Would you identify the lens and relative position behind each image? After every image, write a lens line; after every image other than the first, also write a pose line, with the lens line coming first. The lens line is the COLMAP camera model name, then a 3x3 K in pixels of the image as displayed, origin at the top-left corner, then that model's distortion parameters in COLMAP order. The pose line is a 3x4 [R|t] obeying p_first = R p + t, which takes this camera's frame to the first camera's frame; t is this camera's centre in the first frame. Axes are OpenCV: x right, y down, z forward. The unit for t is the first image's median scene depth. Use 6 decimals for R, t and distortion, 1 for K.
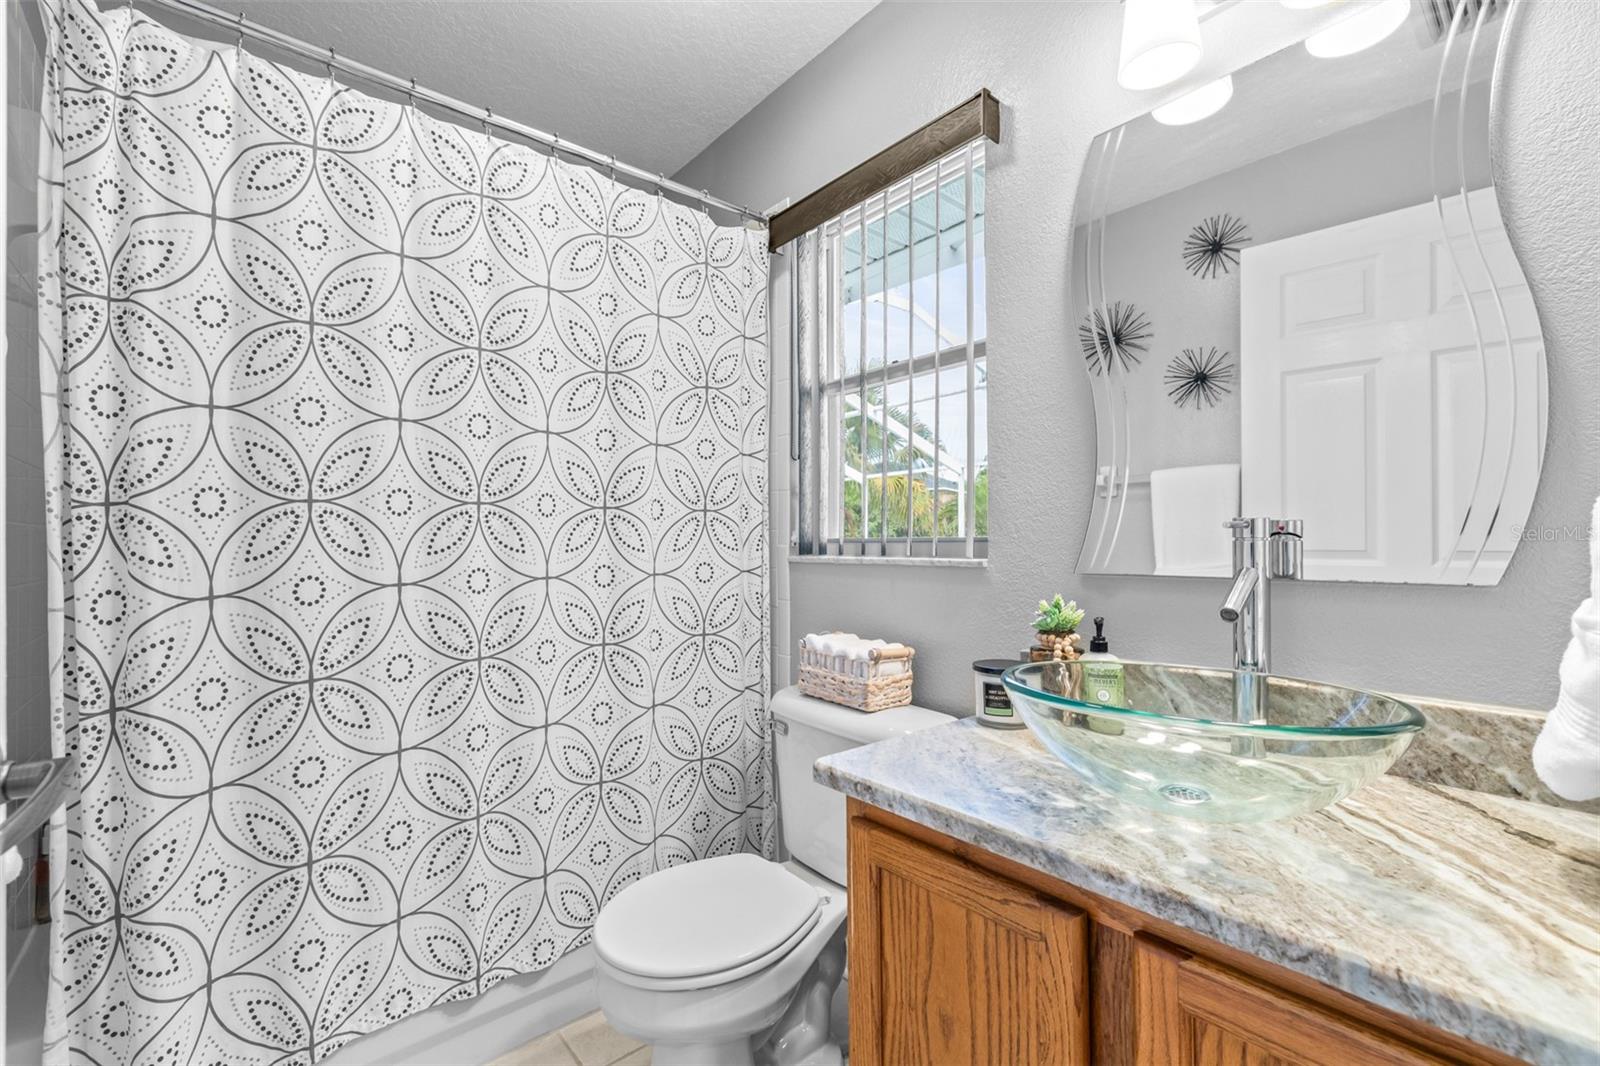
lens RADIAL K [[683.5, 0, 811.2], [0, 683.5, 540.9], [0, 0, 1]] dist [0.000499, -0.000851]
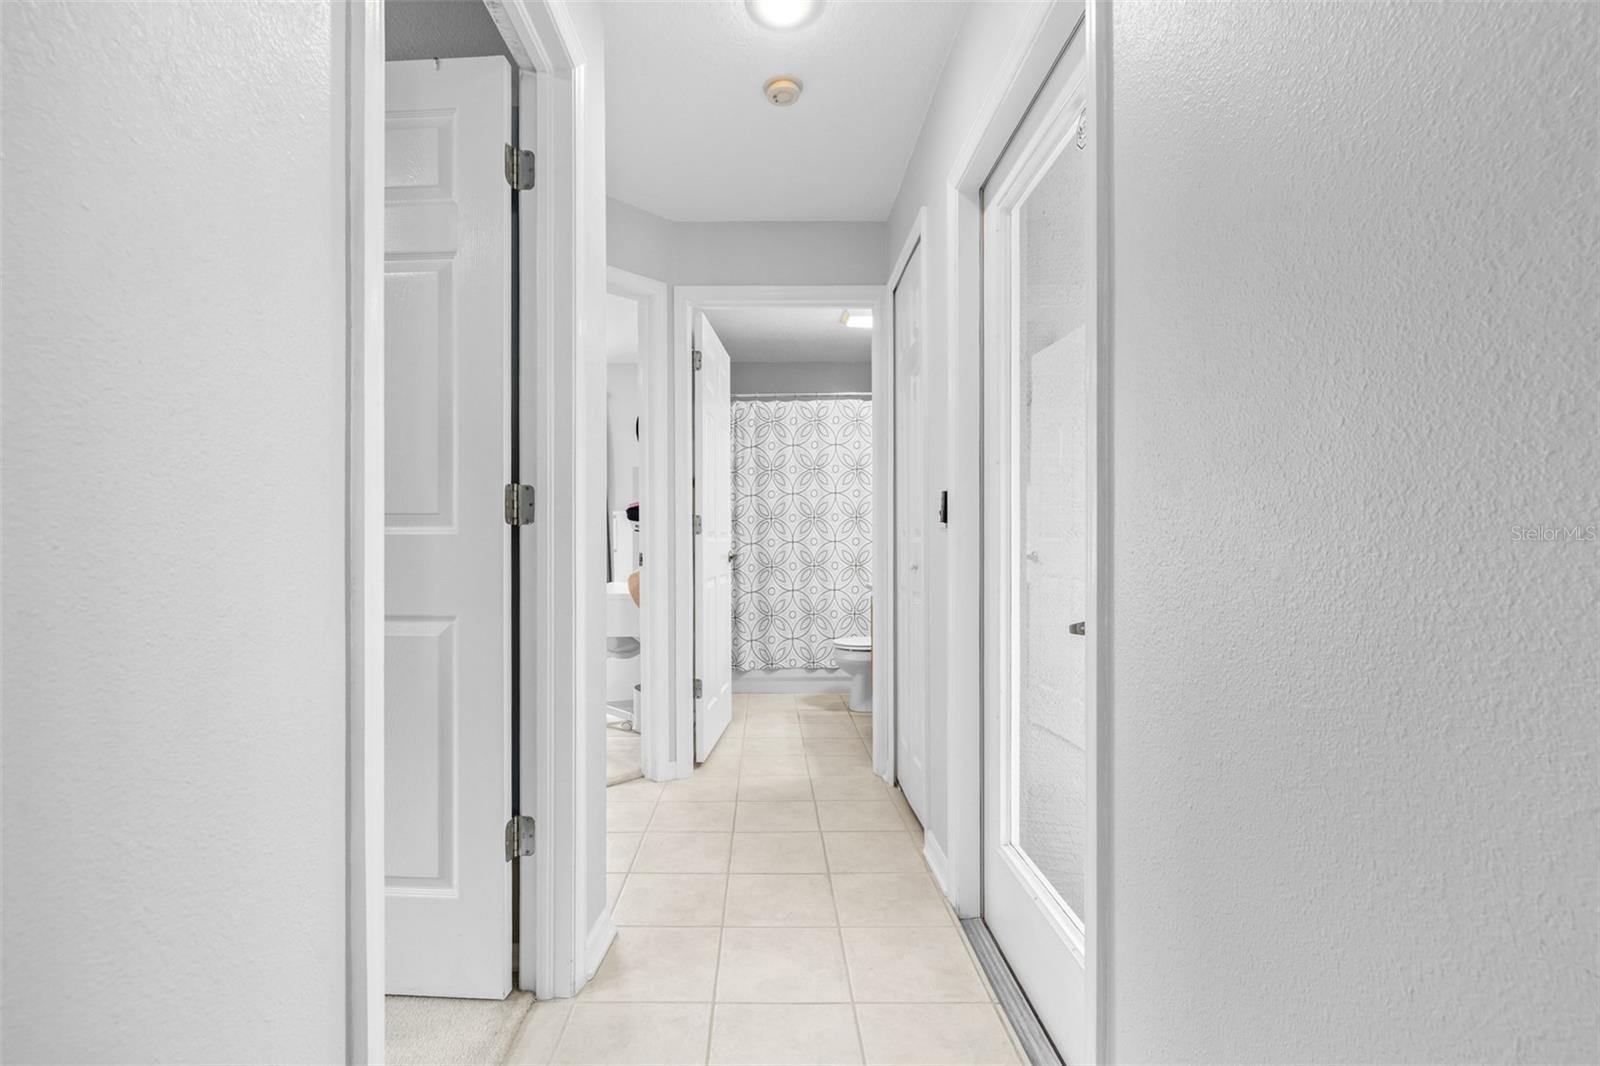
lens RADIAL K [[683.5, 0, 801.2], [0, 683.5, 539.6], [0, 0, 1]] dist [0.000499, -0.000851]
pose [[0.793545, -0.003869, -0.608499, 1.471266], [0.005154, 0.999987, 0.000362, 0.049199], [0.608489, -0.003423, 0.793555, -1.643338]]
